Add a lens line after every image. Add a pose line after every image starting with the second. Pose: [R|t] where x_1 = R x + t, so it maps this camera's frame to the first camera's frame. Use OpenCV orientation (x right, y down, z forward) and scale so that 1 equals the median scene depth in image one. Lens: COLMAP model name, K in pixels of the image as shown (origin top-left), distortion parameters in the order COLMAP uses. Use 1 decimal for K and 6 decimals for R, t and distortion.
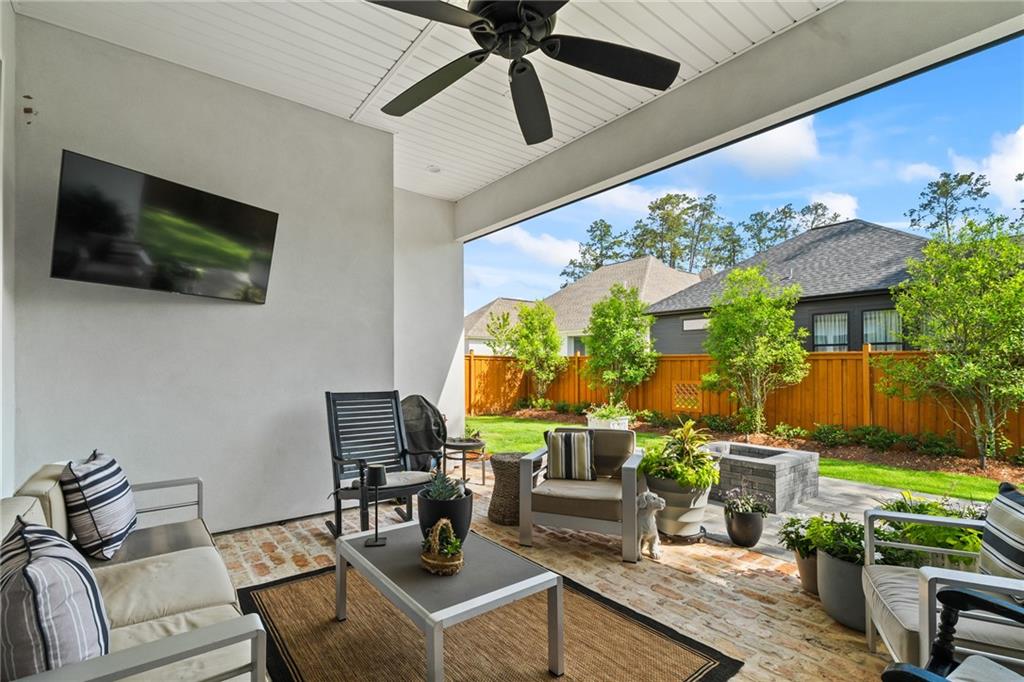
lens RADIAL K [[475.3, 0, 510.6], [0, 475.3, 363.7], [0, 0, 1]] dist [0.000037, 0.000221]
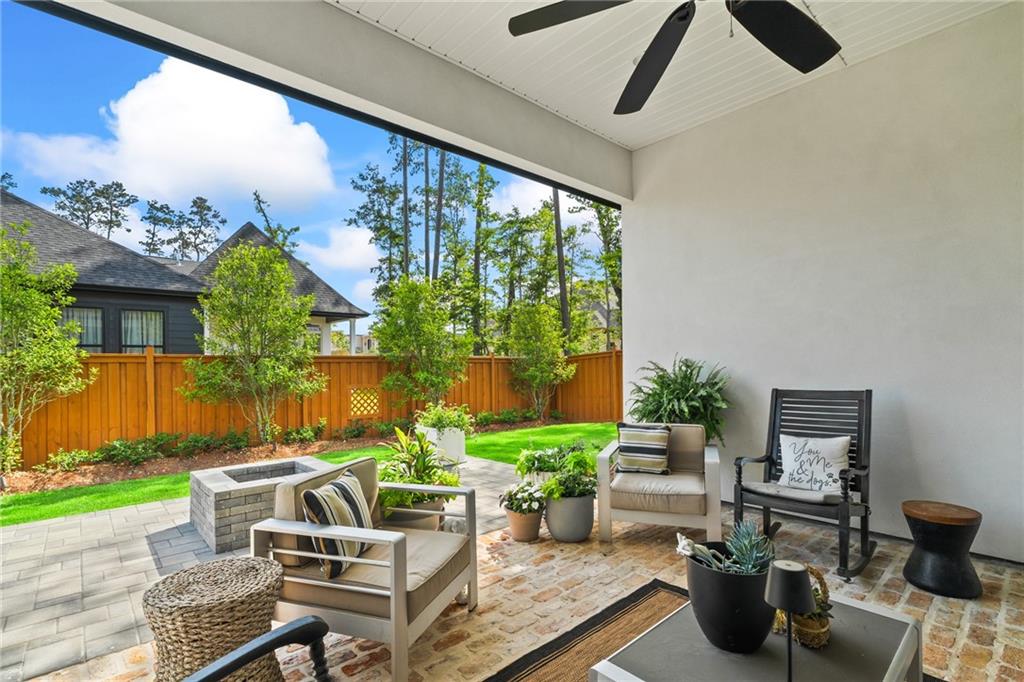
lens RADIAL K [[475.3, 0, 510.6], [0, 475.3, 363.7], [0, 0, 1]] dist [0.000037, 0.000221]
pose [[-0.069840, 0.002558, 0.997555, -0.205917], [0.009995, 0.999948, -0.001864, 0.000986], [-0.997508, 0.009840, -0.069862, 0.361552]]
